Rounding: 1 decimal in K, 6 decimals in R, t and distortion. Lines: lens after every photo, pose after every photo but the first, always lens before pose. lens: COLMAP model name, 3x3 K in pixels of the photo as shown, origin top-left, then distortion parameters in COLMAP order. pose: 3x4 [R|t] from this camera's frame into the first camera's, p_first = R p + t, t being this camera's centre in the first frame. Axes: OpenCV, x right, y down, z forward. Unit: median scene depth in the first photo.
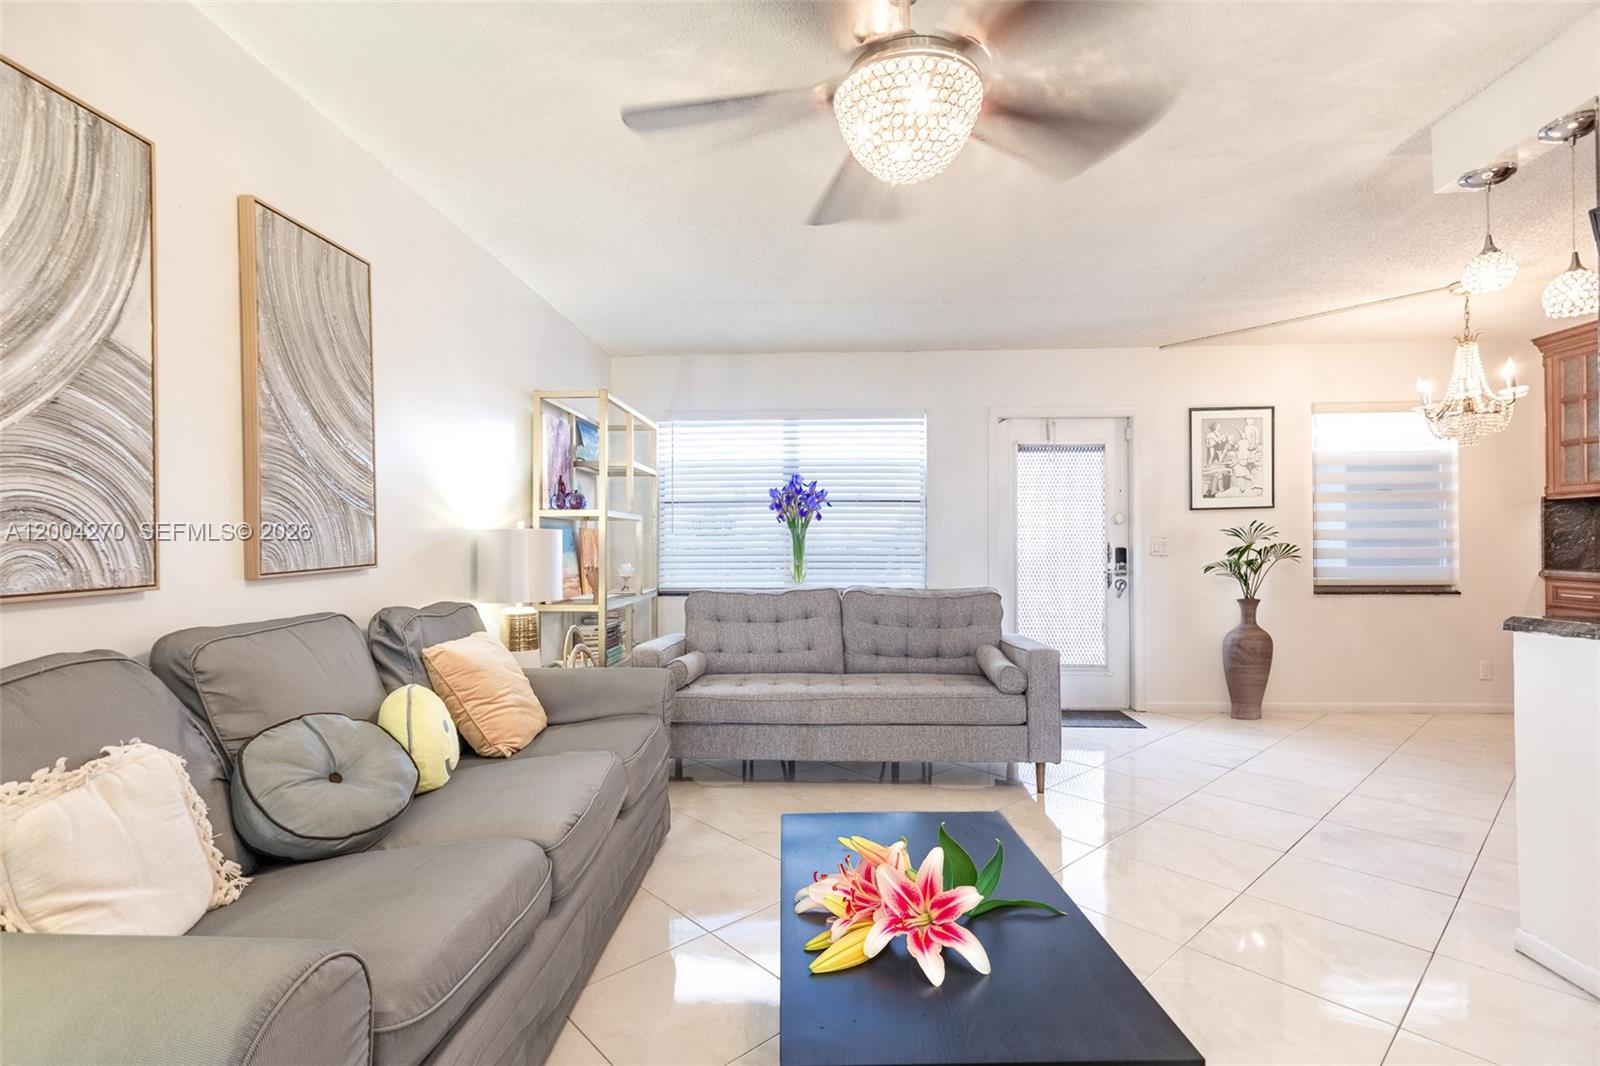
lens RADIAL K [[741.4, 0, 806.4], [0, 741.4, 535.1], [0, 0, 1]] dist [0.012758, -0.001262]
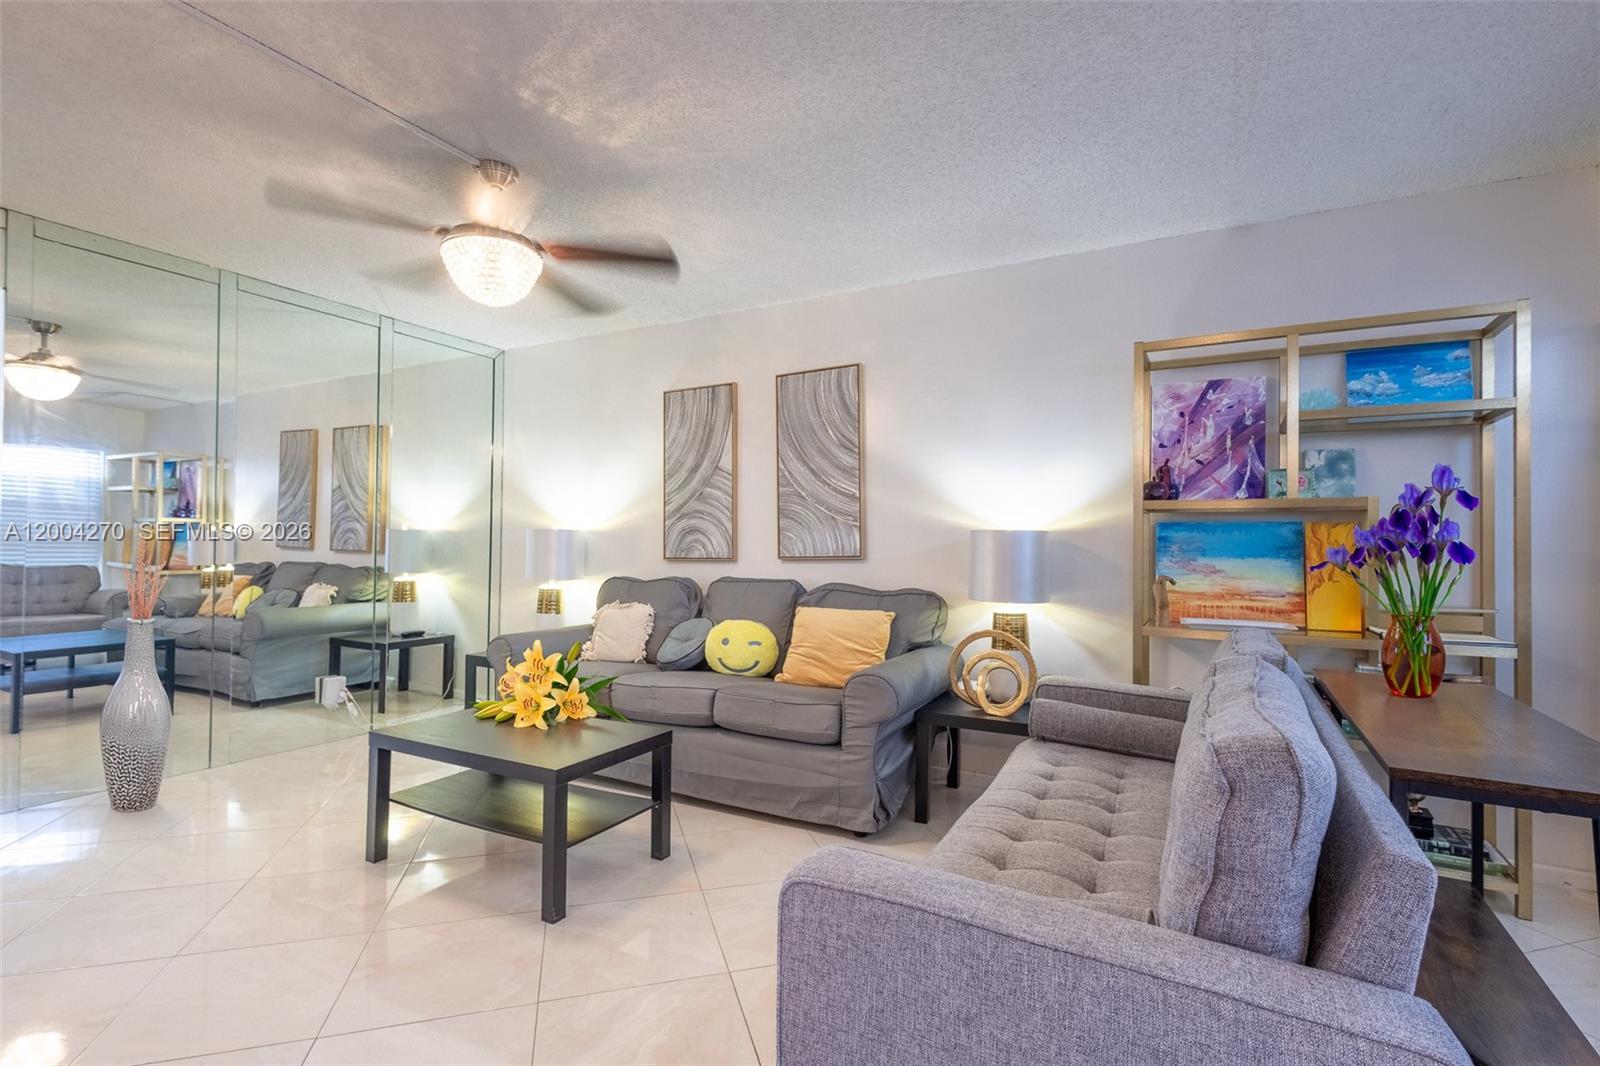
lens RADIAL K [[741.4, 0, 816.2], [0, 741.4, 535.1], [0, 0, 1]] dist [0.012758, -0.001262]
pose [[-0.436064, -0.013216, -0.899819, 1.234862], [0.002108, 0.999874, -0.015707, 0.028024], [0.899913, -0.008746, -0.435981, 2.321921]]
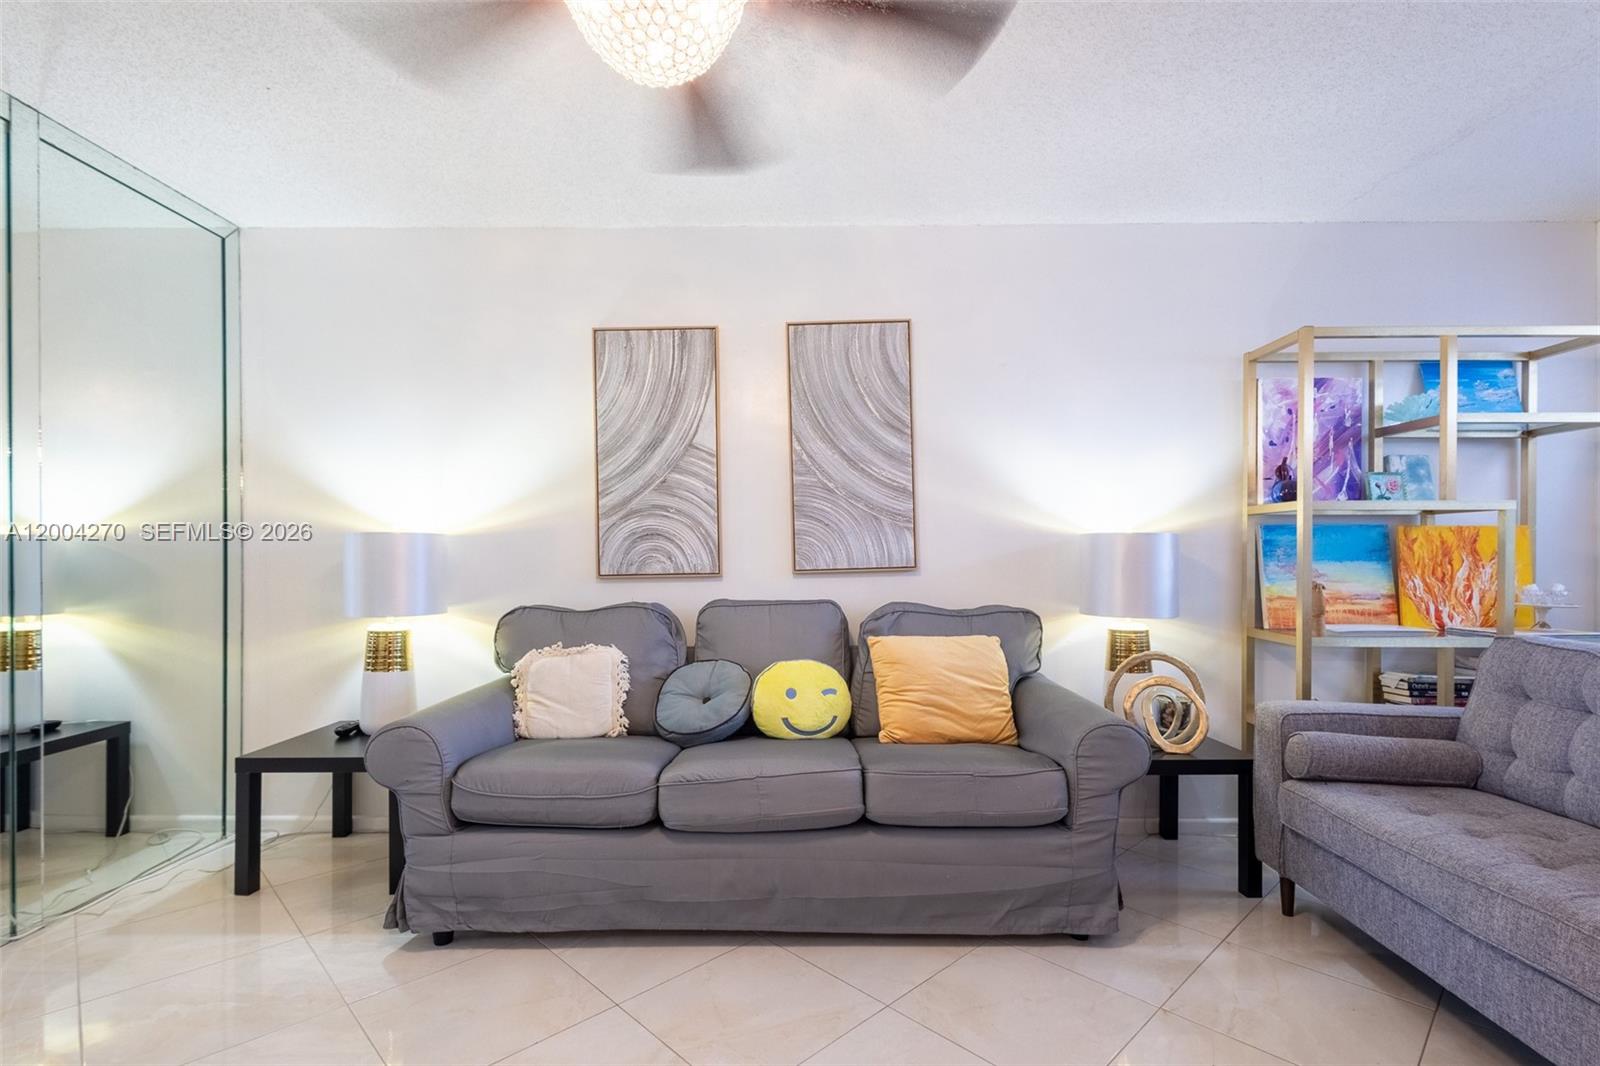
lens RADIAL K [[741.4, 0, 785.2], [0, 741.4, 557.0], [0, 0, 1]] dist [0.012758, -0.001262]
pose [[0.035591, 0.006267, -0.999347, 0.904993], [0.013452, 0.999887, 0.006750, 0.017250], [0.999276, -0.013683, 0.035503, 1.089474]]
